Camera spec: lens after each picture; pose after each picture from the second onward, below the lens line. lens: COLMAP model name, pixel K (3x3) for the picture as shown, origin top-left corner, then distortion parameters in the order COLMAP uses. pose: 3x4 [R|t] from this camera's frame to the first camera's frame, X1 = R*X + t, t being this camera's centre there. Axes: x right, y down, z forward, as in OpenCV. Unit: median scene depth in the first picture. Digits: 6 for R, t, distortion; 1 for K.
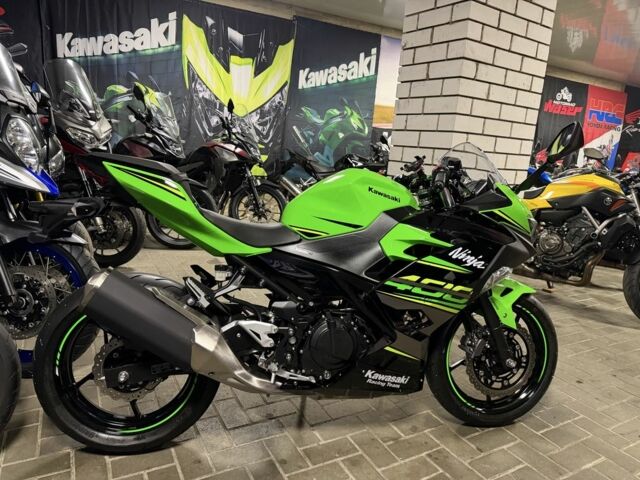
lens RADIAL K [[465.7, 0, 320.0], [0, 465.7, 240.0], [0, 0, 1]] dist [0.009835, -0.008349]
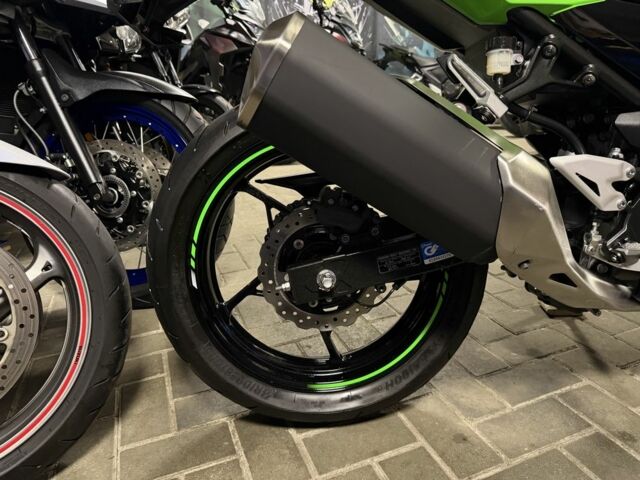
lens RADIAL K [[465.7, 0, 320.0], [0, 465.7, 240.0], [0, 0, 1]] dist [0.009835, -0.008349]
pose [[0.987718, -0.061067, -0.143822, -0.324599], [0.078647, 0.989665, 0.119907, 0.173830], [0.135014, -0.129746, 0.982312, 0.481945]]
